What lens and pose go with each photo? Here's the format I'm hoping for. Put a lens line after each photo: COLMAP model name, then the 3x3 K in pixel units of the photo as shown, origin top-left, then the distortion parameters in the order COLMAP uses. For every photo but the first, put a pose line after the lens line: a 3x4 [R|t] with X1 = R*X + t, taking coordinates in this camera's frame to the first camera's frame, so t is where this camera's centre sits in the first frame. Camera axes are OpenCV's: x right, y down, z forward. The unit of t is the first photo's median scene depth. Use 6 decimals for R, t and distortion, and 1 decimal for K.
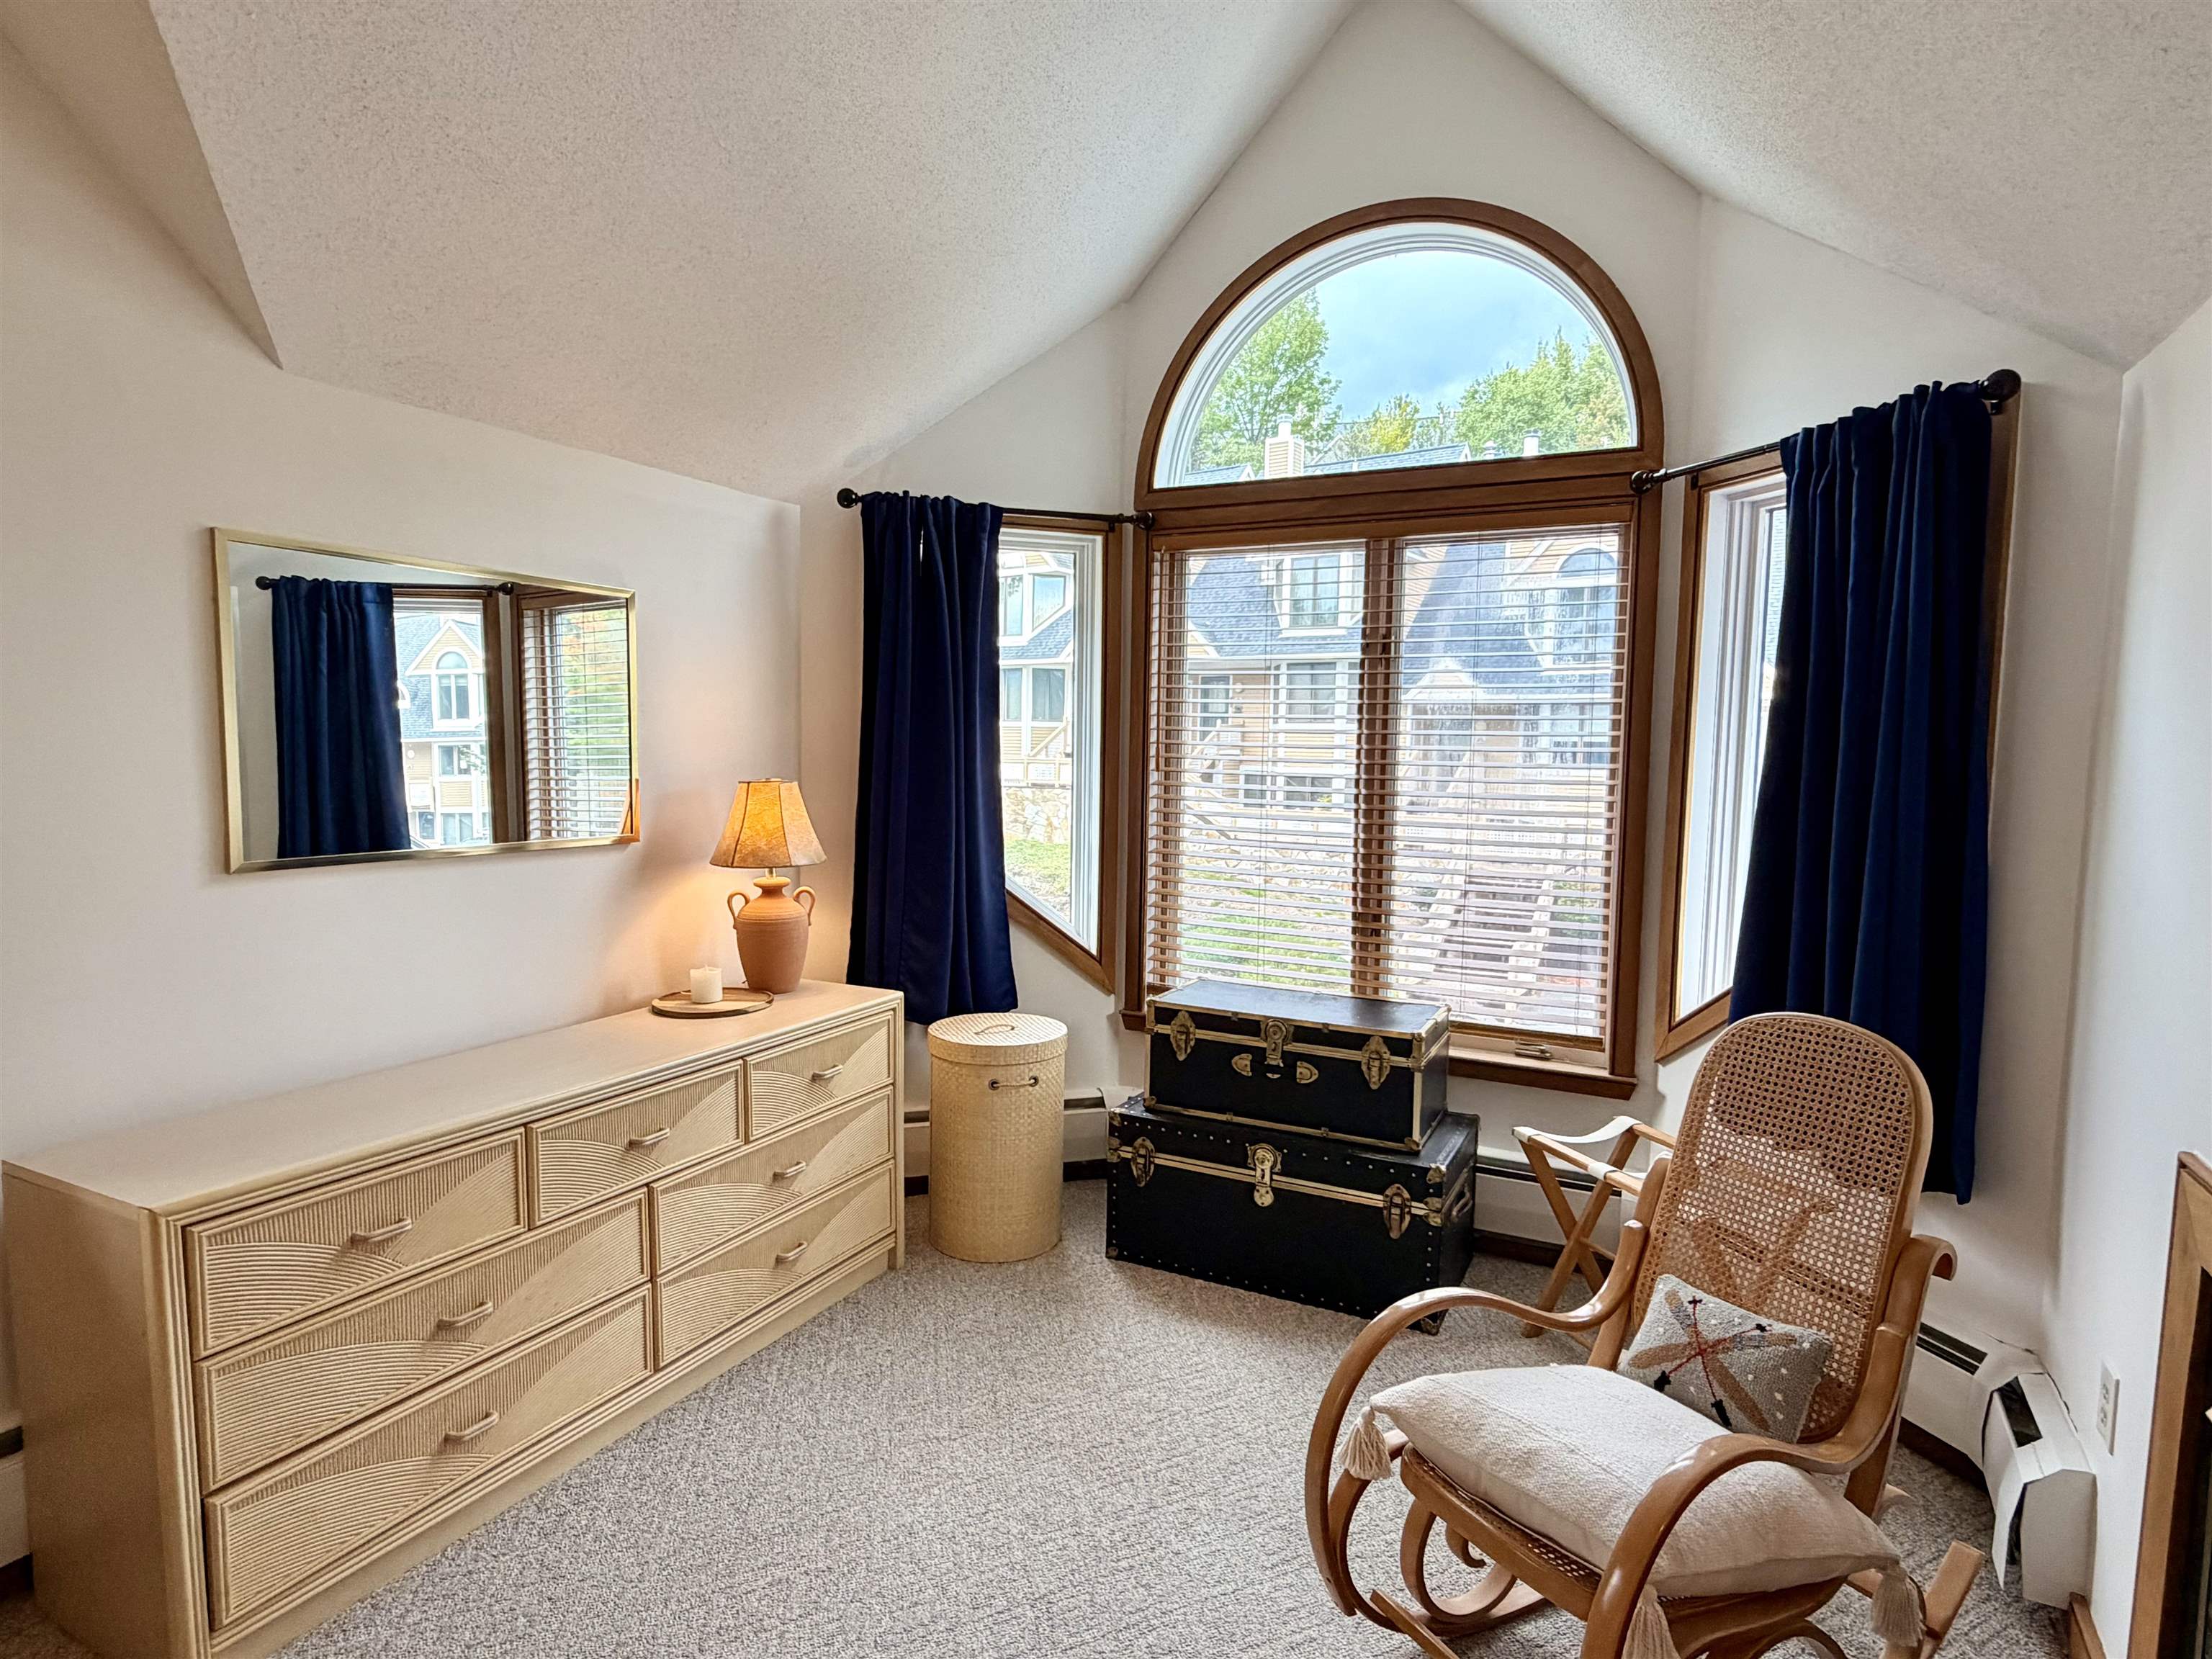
lens RADIAL K [[1187.8, 0, 1102.2], [0, 1187.8, 836.3], [0, 0, 1]] dist [0.001417, 0.000413]
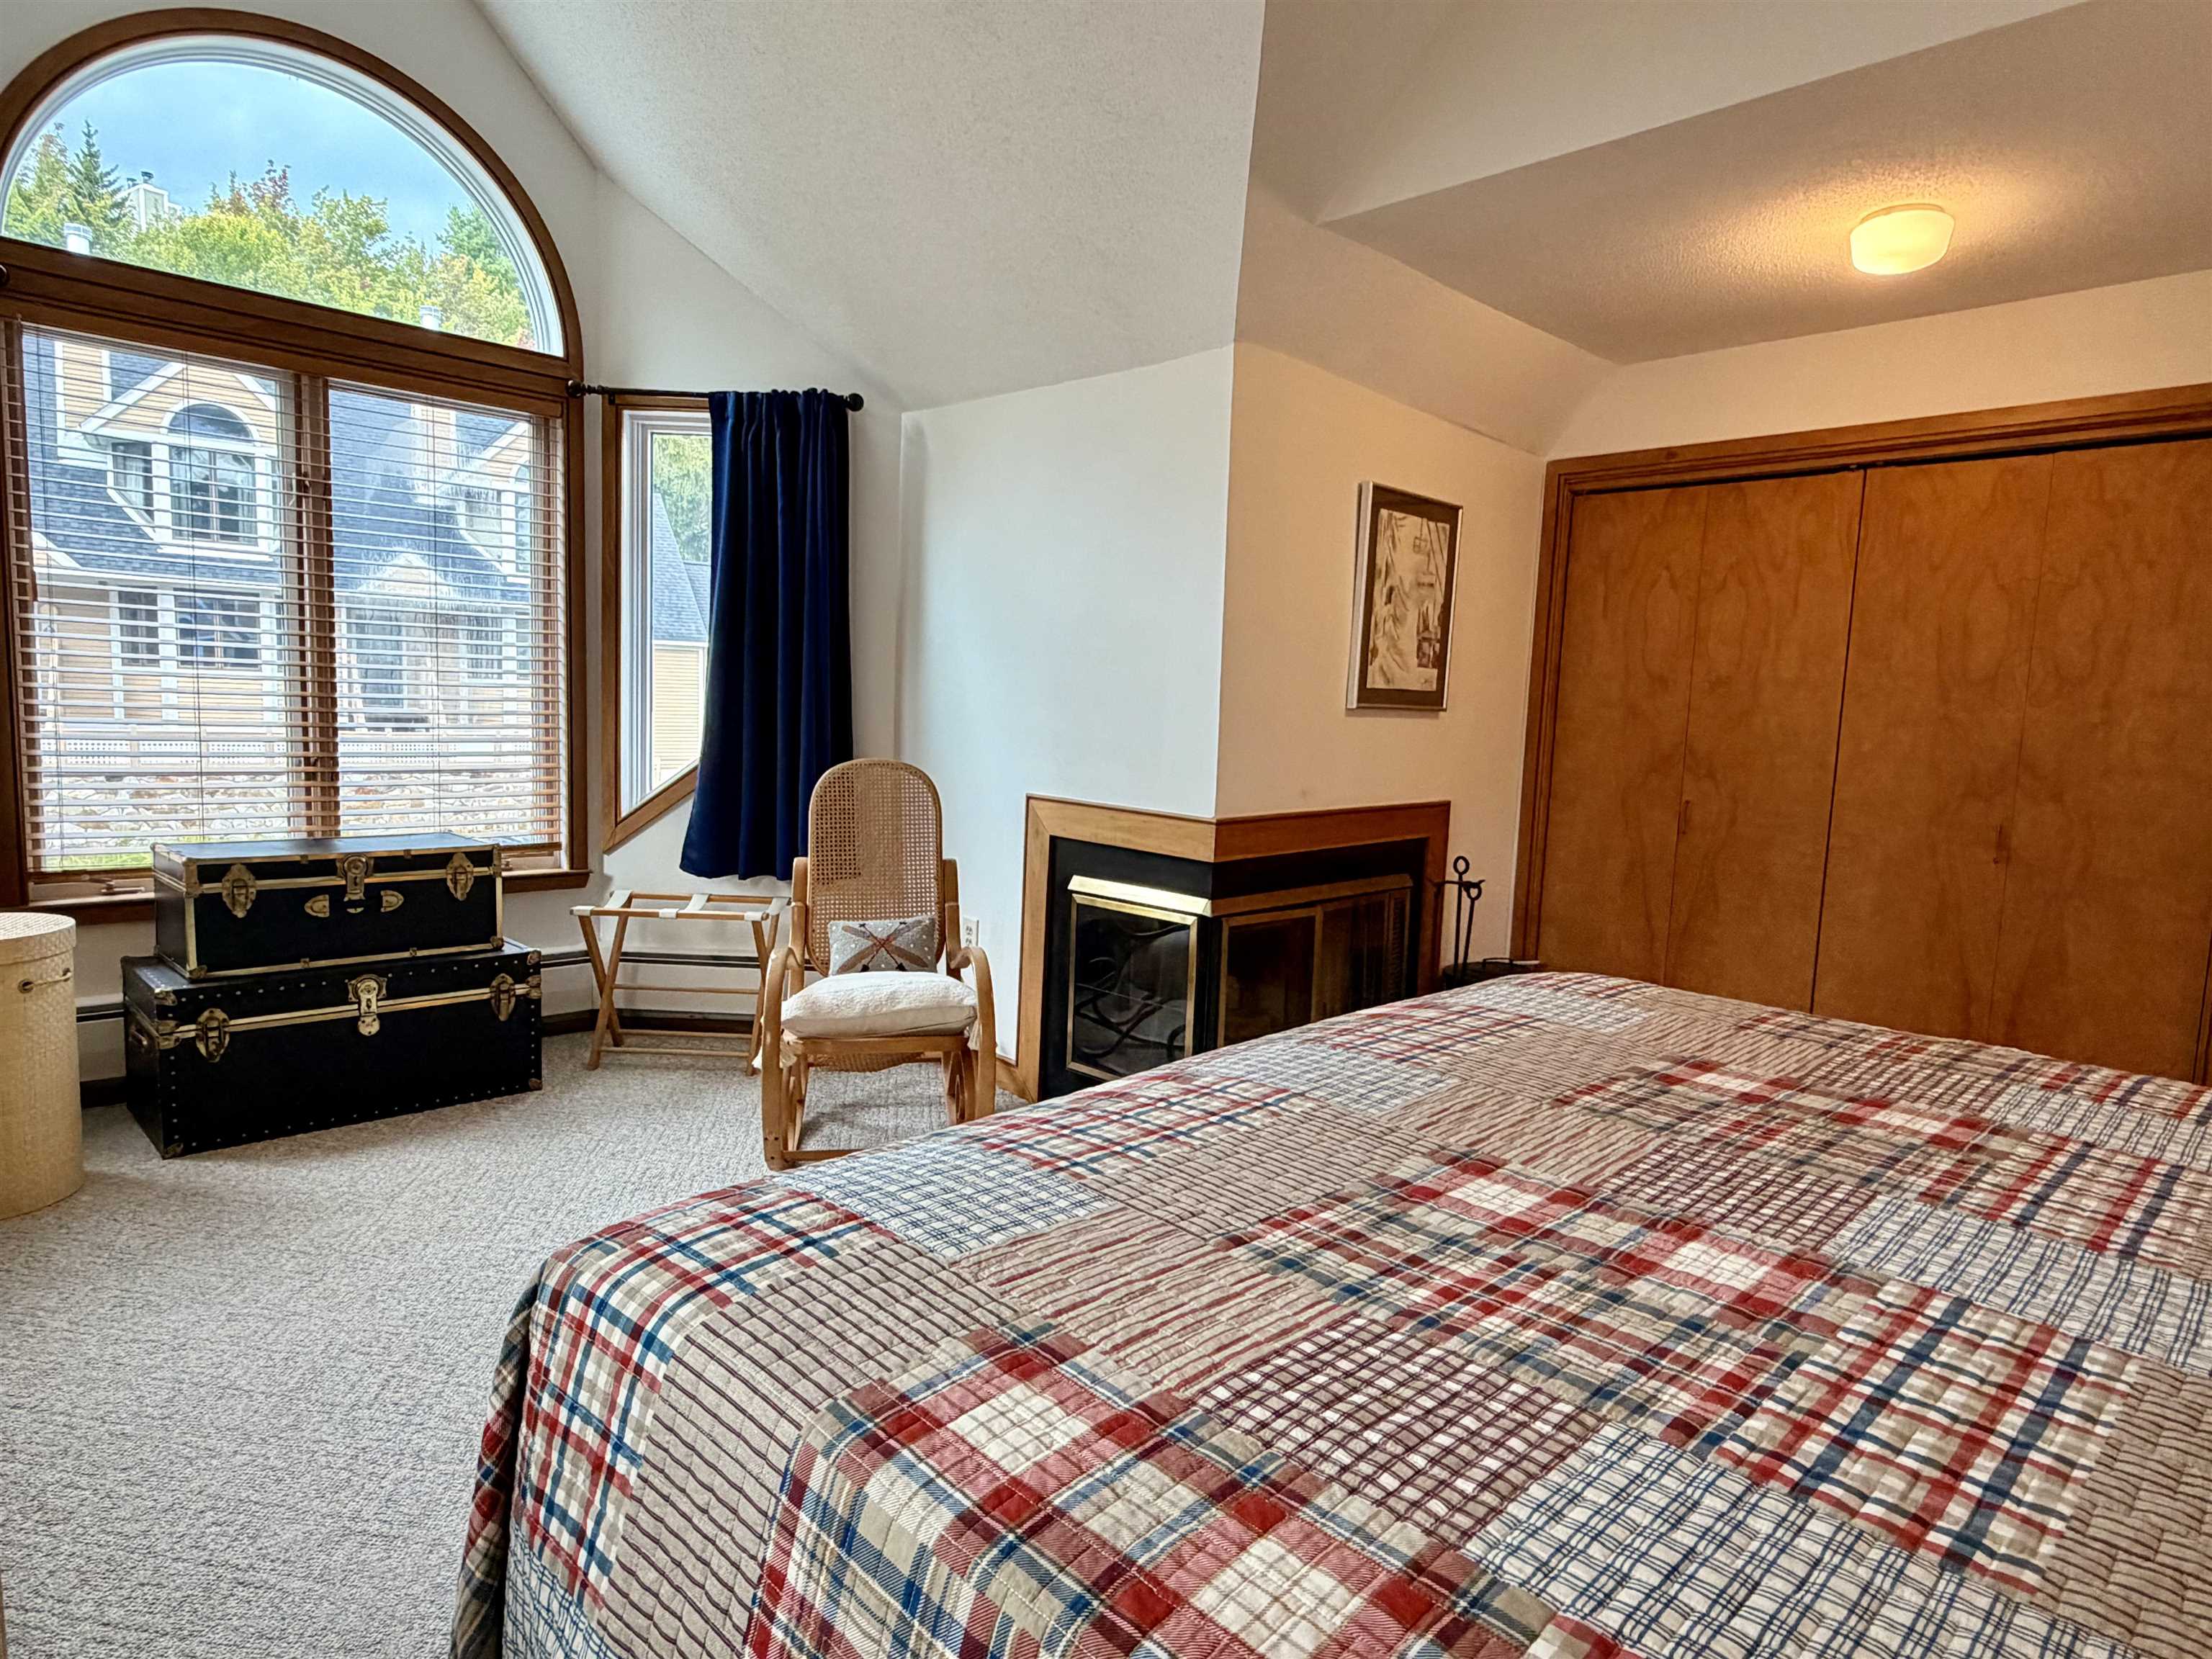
lens RADIAL K [[1273.9, 0, 1106.0], [0, 1273.9, 829.5], [0, 0, 1]] dist [0.004595, 0.000089]
pose [[0.309366, -0.105407, 0.945083, -0.678811], [0.040525, 0.994396, 0.097641, 0.053050], [-0.950079, 0.008093, 0.311904, 0.053276]]
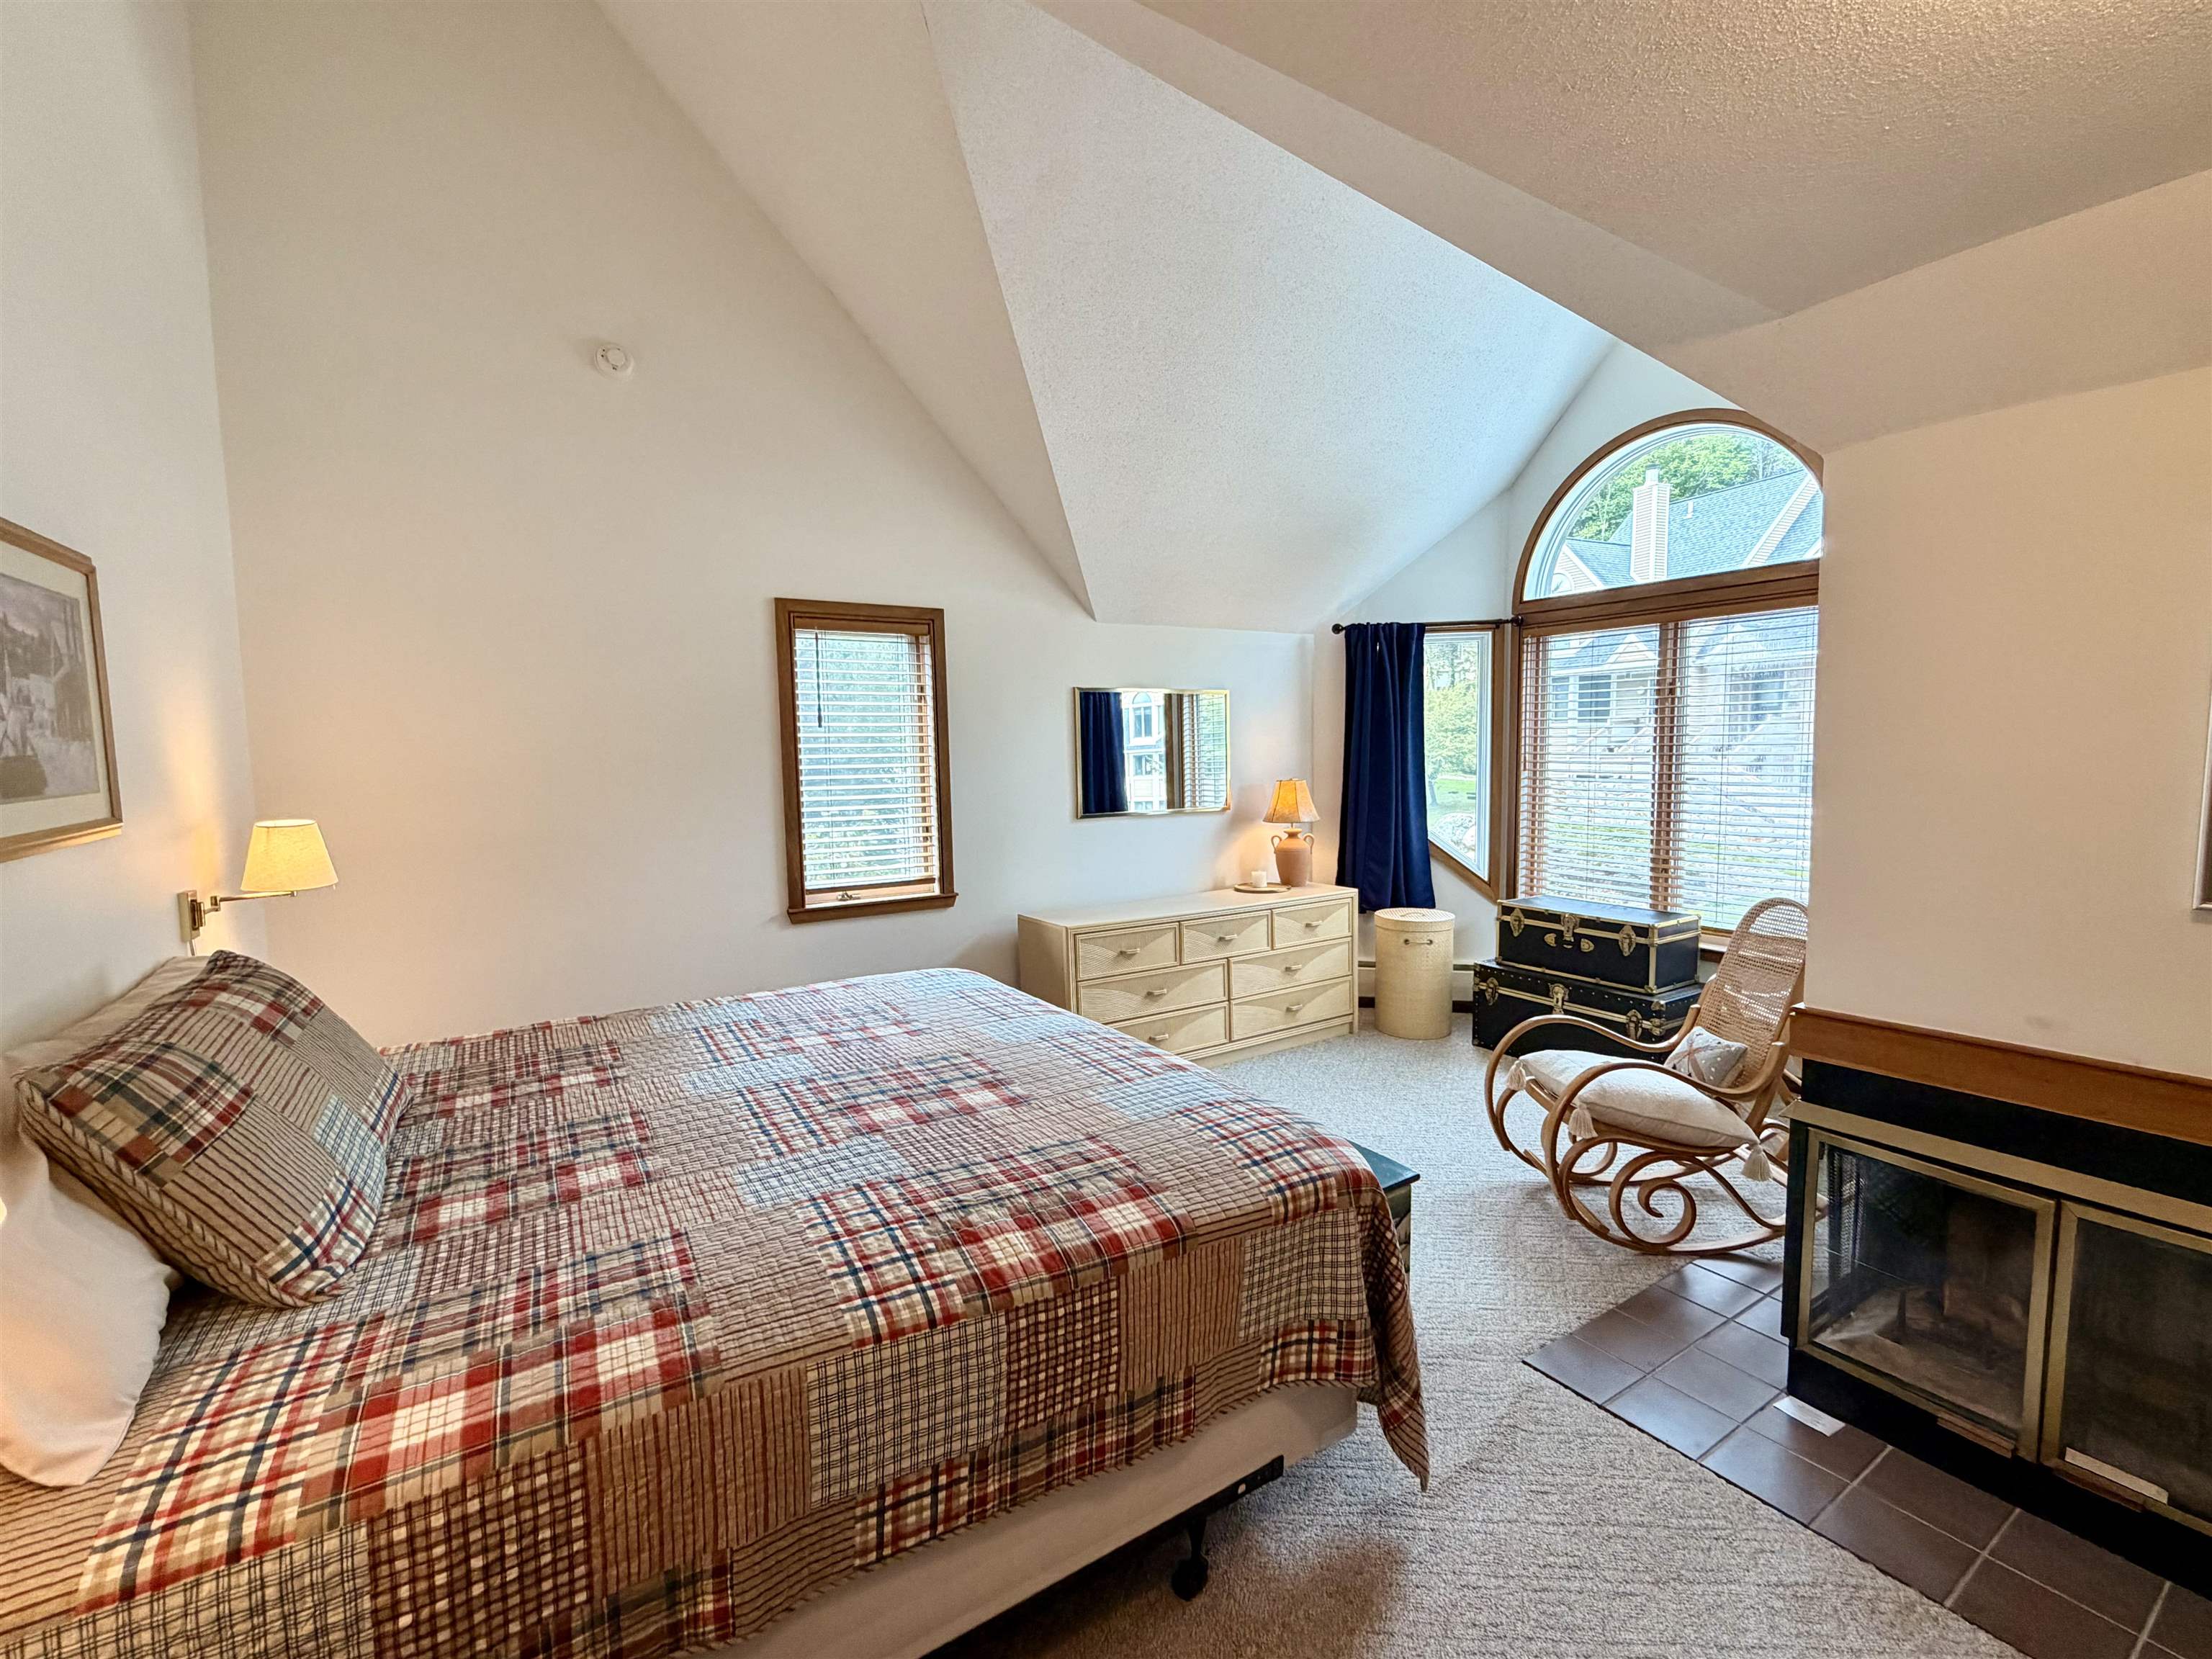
lens RADIAL K [[948.6, 0, 1106.0], [0, 948.6, 829.5], [0, 0, 1]] dist [-0.032334, -0.000009]
pose [[0.859523, 0.013823, -0.510910, 0.264009], [-0.008603, 0.999884, 0.012579, 0.019440], [0.511025, -0.006417, 0.859542, -0.524083]]
